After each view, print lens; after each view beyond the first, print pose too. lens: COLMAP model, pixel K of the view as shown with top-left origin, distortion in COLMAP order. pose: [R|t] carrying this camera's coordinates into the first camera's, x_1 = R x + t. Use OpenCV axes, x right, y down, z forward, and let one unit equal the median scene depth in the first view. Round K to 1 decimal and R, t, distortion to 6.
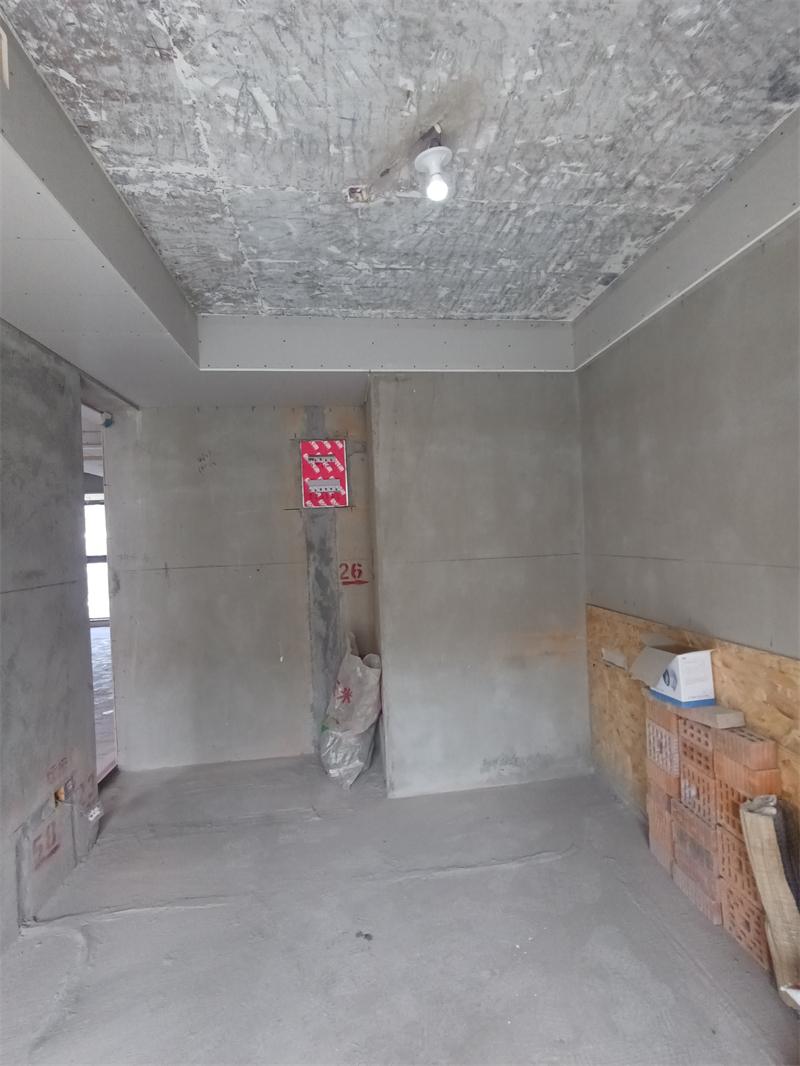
lens RADIAL K [[489.5, 0, 403.1], [0, 489.5, 537.0], [0, 0, 1]] dist [-0.001089, -0.001367]
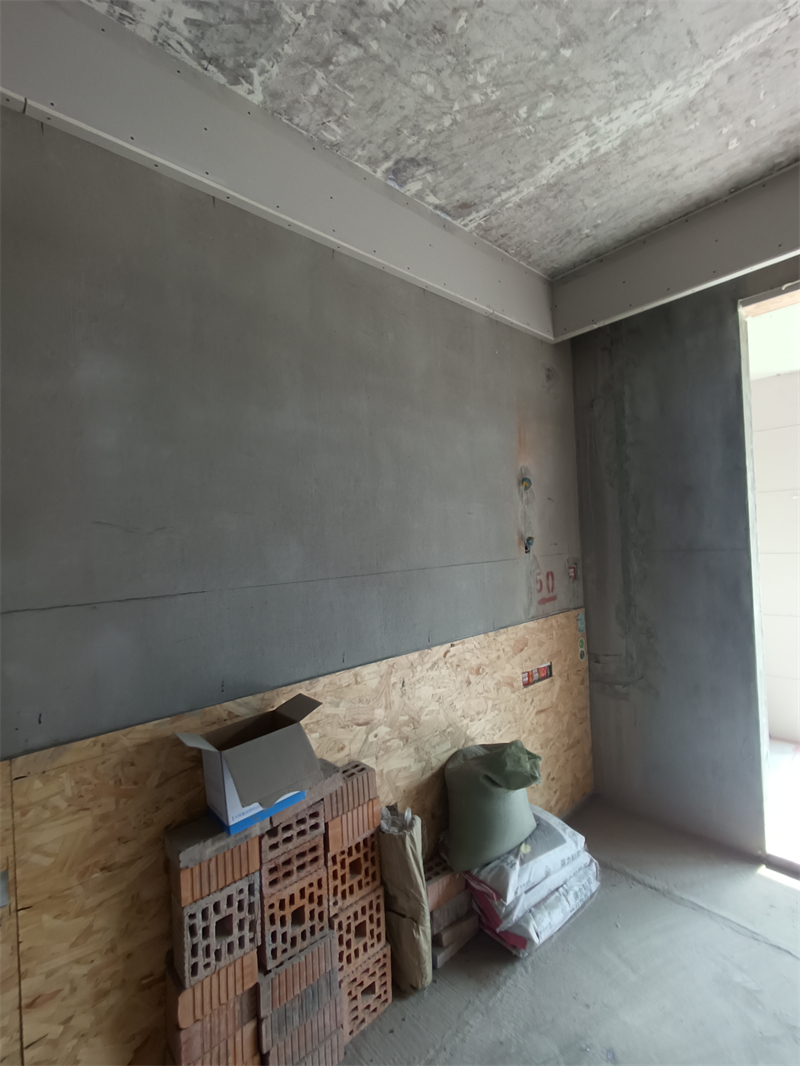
lens RADIAL K [[489.5, 0, 404.4], [0, 489.5, 537.2], [0, 0, 1]] dist [-0.001089, -0.001367]
pose [[-0.576308, 0.072845, 0.813980, -0.088537], [0.073187, 0.996618, -0.037372, 0.020717], [-0.813949, 0.038035, -0.579690, 1.222689]]
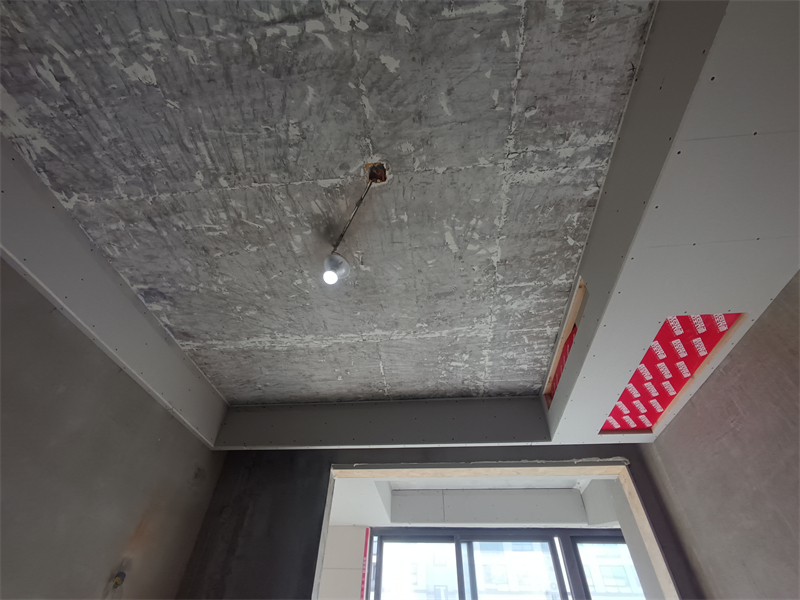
lens RADIAL K [[367.4, 0, 400.0], [0, 367.4, 303.0], [0, 0, 1]] dist [-0.001089, -0.001367]
pose [[-0.974871, 0.167090, 0.147338, -0.185629], [0.011904, 0.699512, -0.714522, 0.037874], [-0.222454, -0.694812, -0.683922, 1.188507]]
